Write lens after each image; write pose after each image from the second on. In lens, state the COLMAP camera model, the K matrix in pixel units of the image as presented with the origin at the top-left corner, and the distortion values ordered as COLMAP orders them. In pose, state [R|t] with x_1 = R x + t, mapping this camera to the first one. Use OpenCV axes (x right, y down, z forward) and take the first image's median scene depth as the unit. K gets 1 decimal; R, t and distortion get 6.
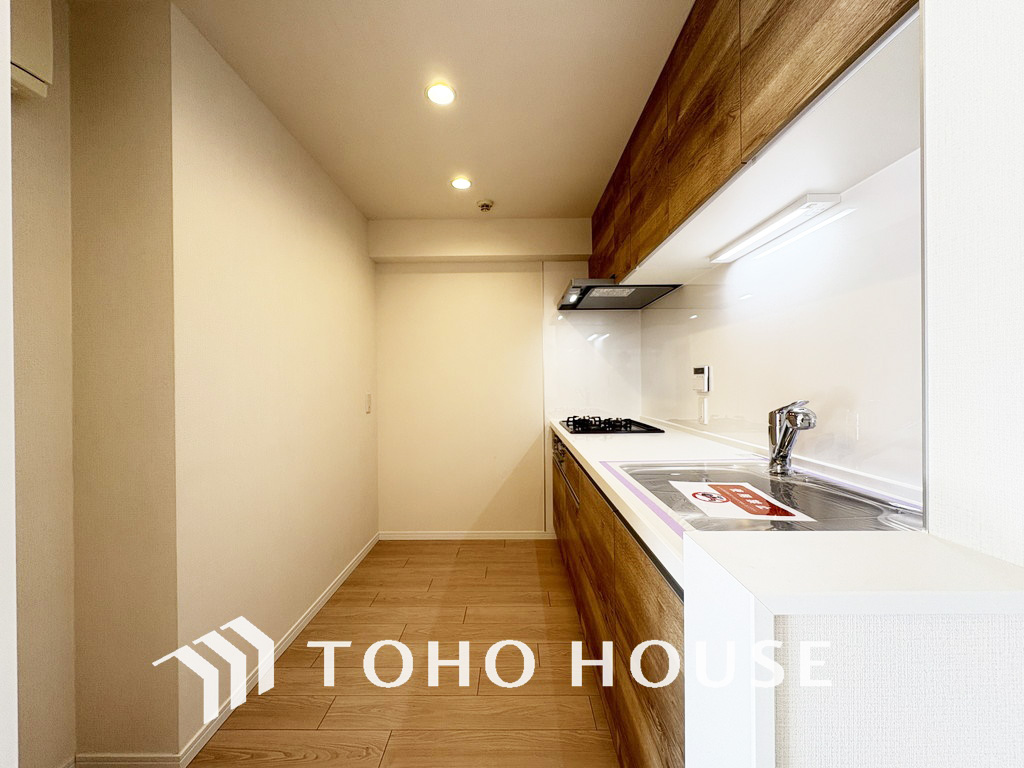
lens RADIAL K [[404.6, 0, 510.2], [0, 404.6, 383.7], [0, 0, 1]] dist [0.000912, 0.000160]
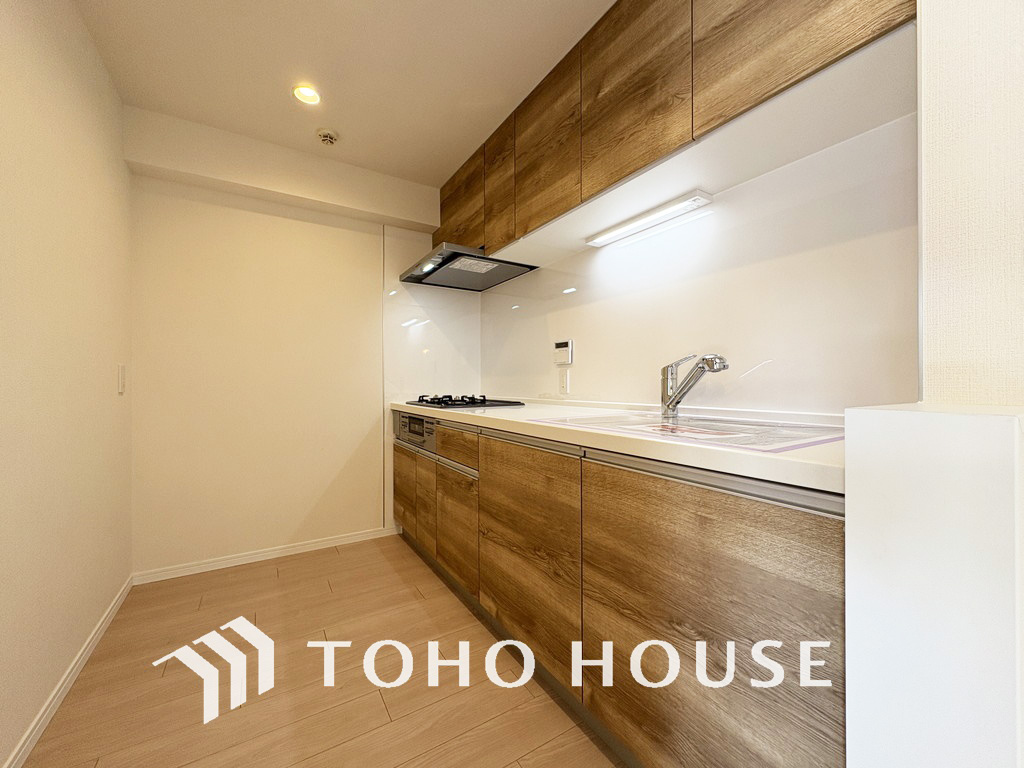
lens RADIAL K [[404.6, 0, 510.9], [0, 404.6, 383.3], [0, 0, 1]] dist [0.000912, 0.000160]
pose [[0.844409, 0.007759, 0.535642, -0.237710], [-0.003806, 0.999957, -0.008485, 0.081919], [-0.535685, 0.005126, 0.844402, 0.147941]]
